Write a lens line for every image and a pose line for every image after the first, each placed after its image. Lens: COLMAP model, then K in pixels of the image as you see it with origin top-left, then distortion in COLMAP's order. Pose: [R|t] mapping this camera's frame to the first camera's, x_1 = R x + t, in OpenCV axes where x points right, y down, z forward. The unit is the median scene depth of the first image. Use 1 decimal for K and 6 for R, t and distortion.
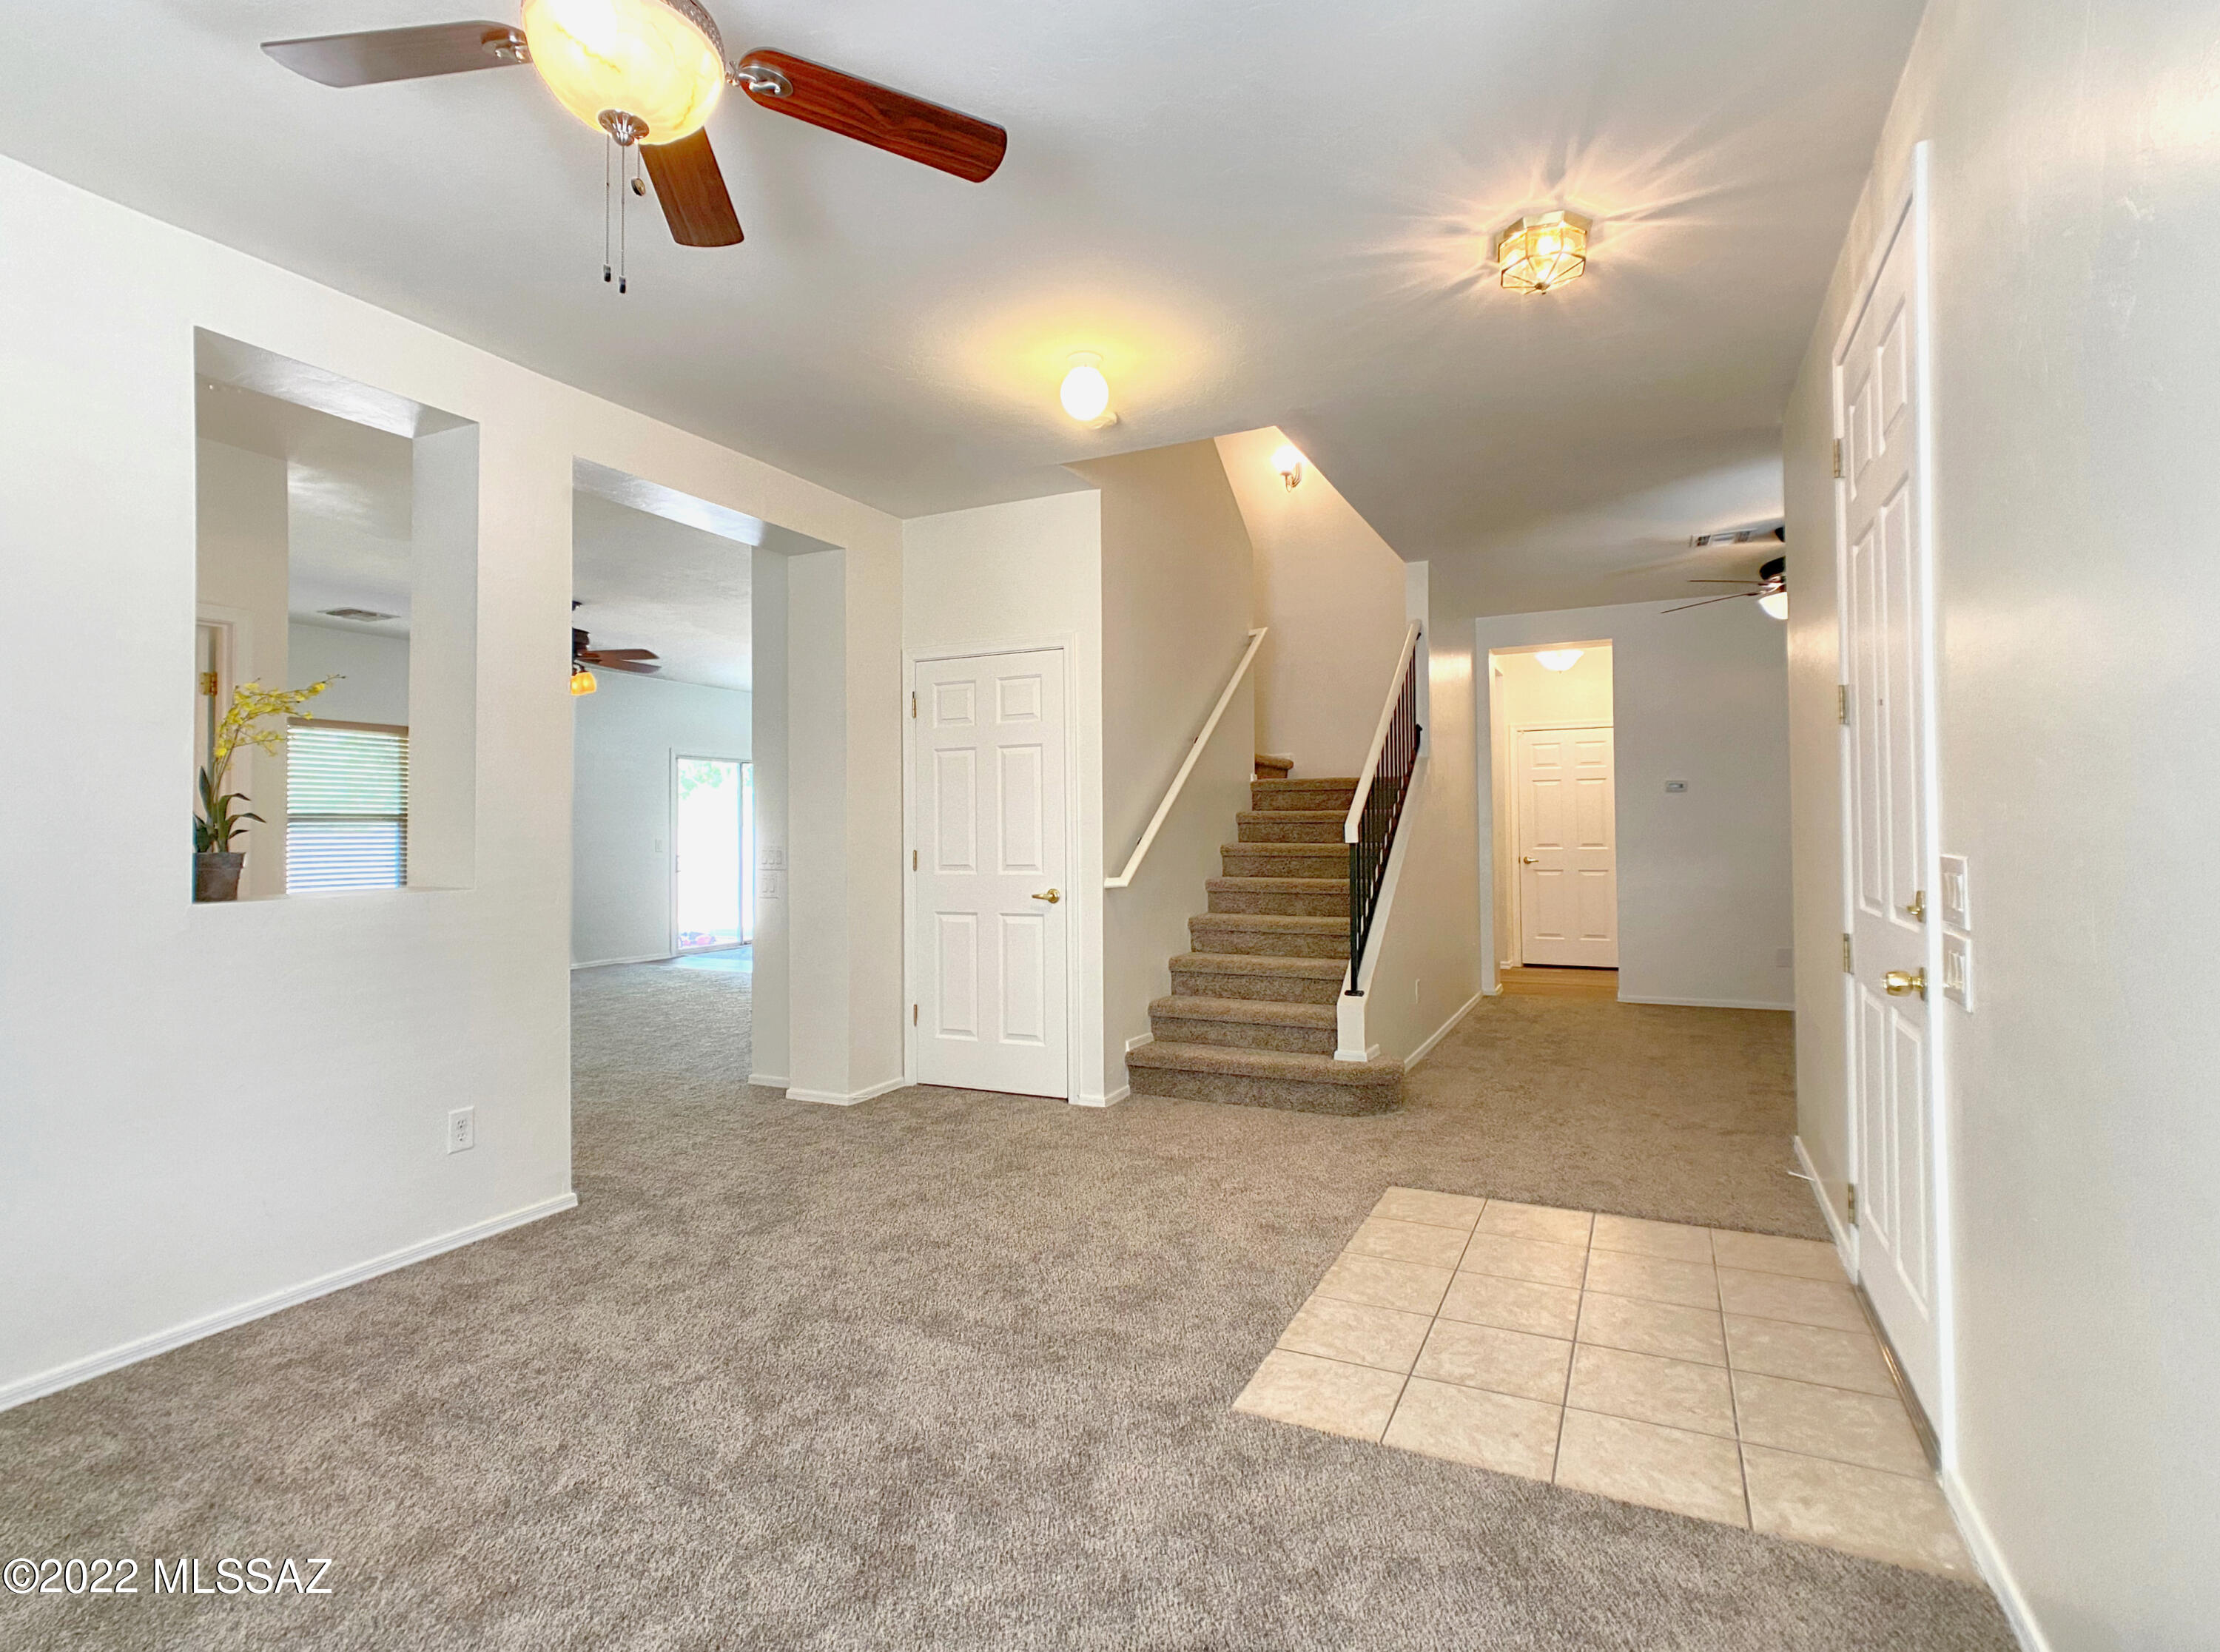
lens RADIAL K [[1117.7, 0, 1104.2], [0, 1117.7, 811.3], [0, 0, 1]] dist [-0.028449, 0.018565]
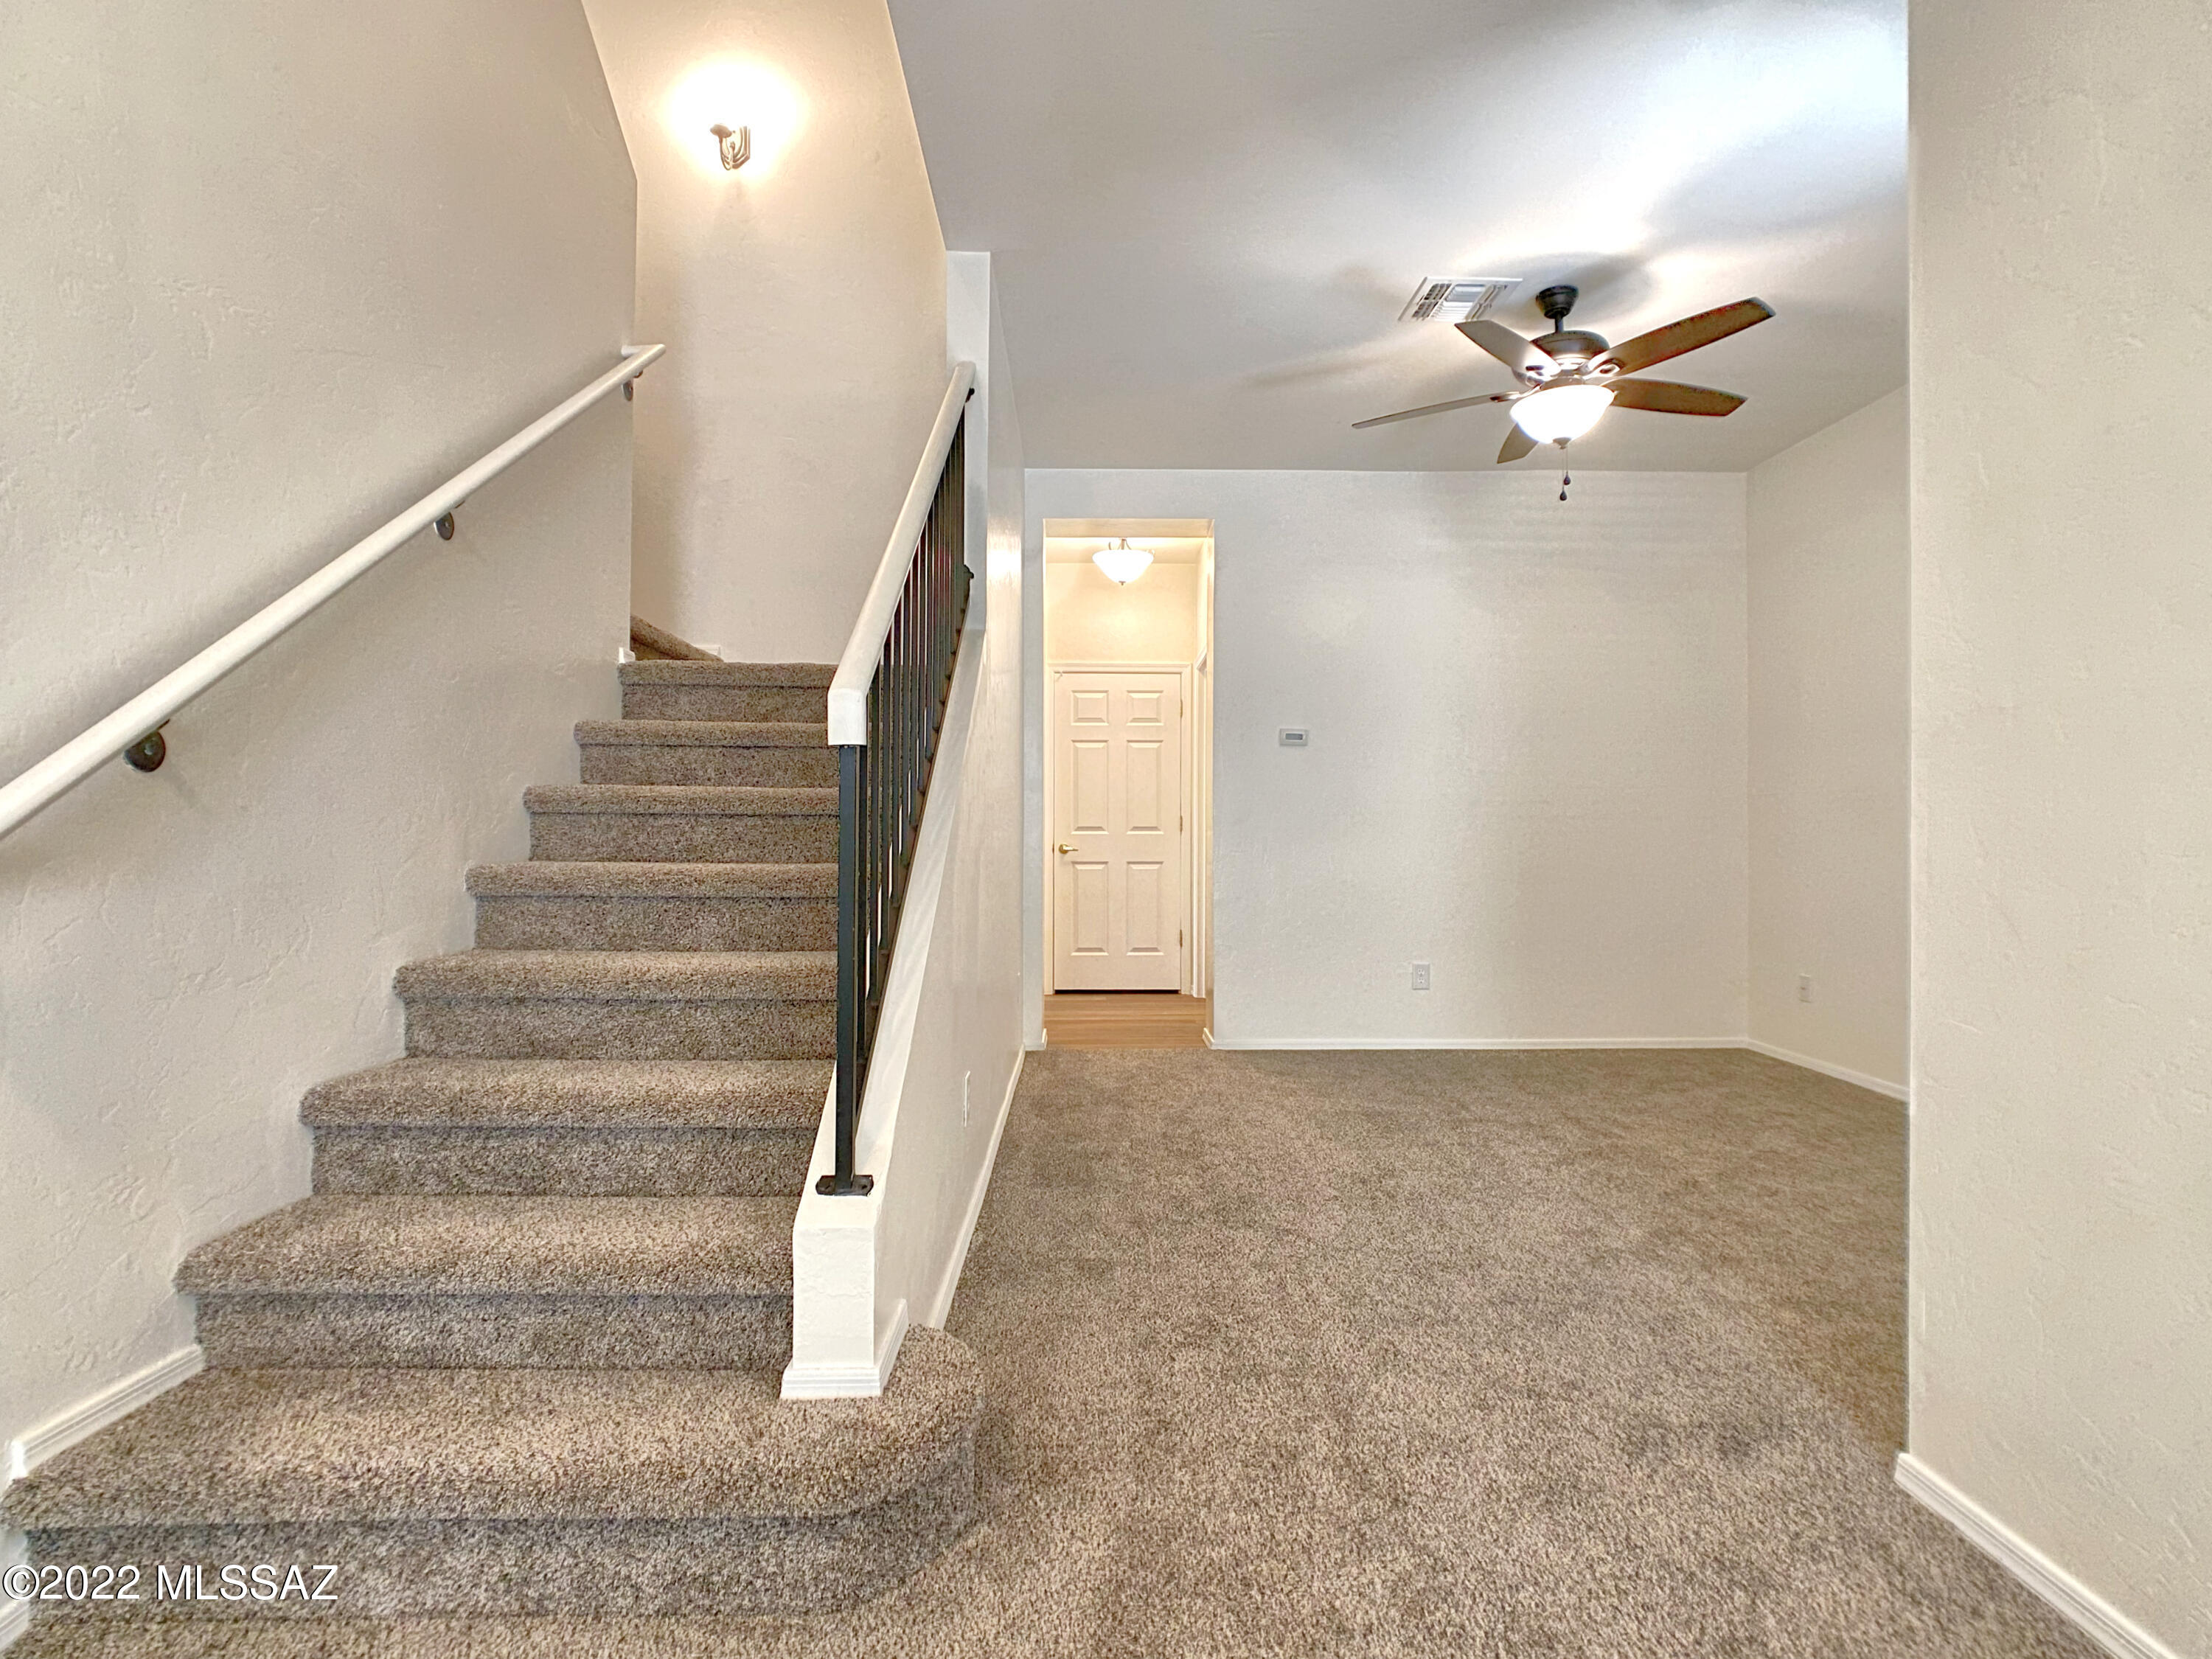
lens RADIAL K [[1113.8, 0, 1105.7], [0, 1113.8, 815.4], [0, 0, 1]] dist [-0.028449, 0.018565]
pose [[0.890249, 0.016981, 0.455157, 0.123183], [-0.015813, 0.999855, -0.006373, 0.045362], [-0.455199, -0.001524, 0.890389, 0.588450]]
